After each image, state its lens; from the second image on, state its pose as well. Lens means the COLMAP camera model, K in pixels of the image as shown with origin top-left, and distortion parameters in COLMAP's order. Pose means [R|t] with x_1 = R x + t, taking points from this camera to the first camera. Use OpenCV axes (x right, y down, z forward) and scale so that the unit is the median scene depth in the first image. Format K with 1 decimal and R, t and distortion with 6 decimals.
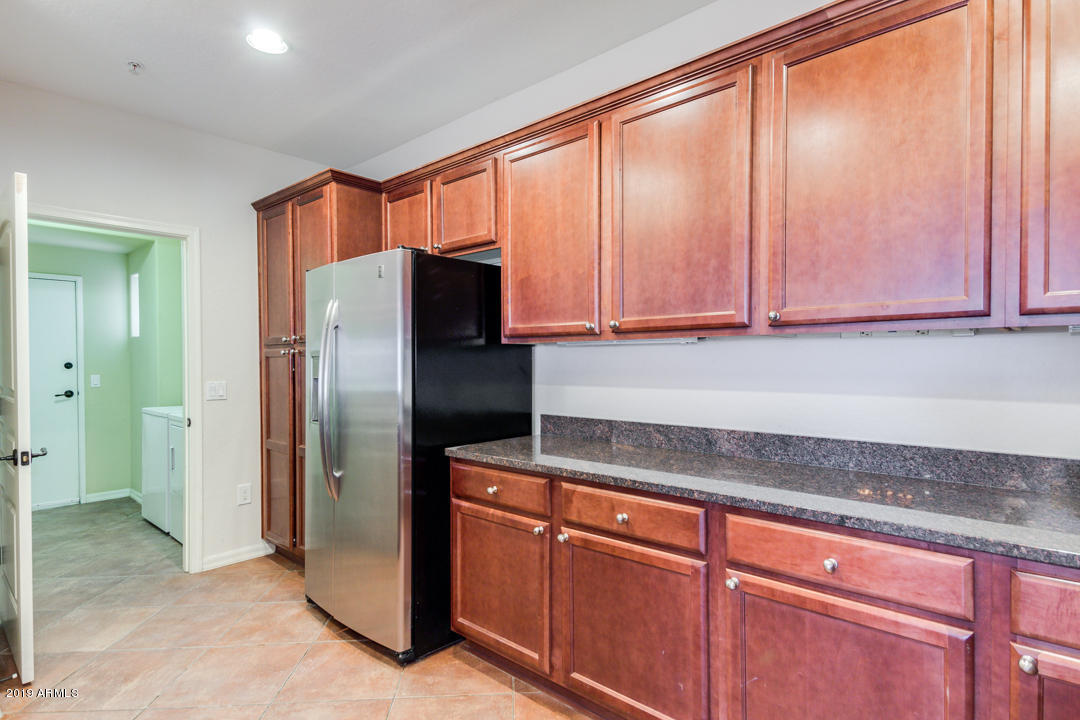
lens RADIAL K [[575.1, 0, 532.5], [0, 575.1, 345.4], [0, 0, 1]] dist [0.031435, -0.010678]
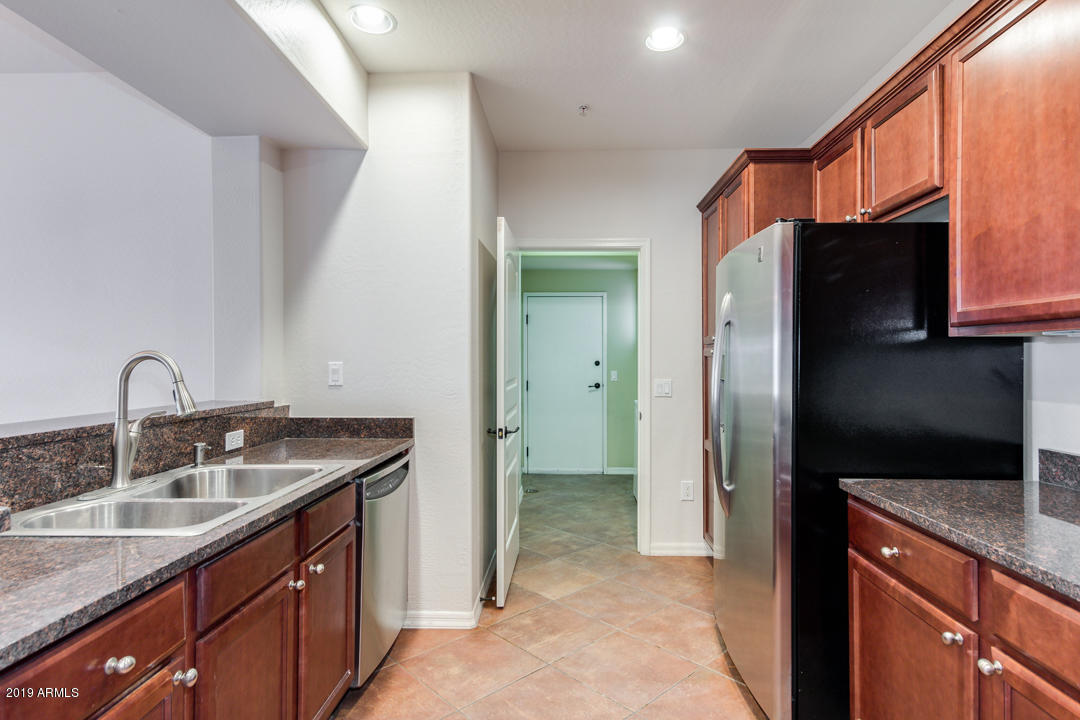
lens RADIAL K [[575.1, 0, 532.5], [0, 575.1, 345.4], [0, 0, 1]] dist [0.031435, -0.010678]
pose [[0.657168, -0.015088, -0.753593, 0.140612], [0.015590, 0.999858, -0.006423, 0.003861], [0.753583, -0.007527, 0.657310, 0.185757]]
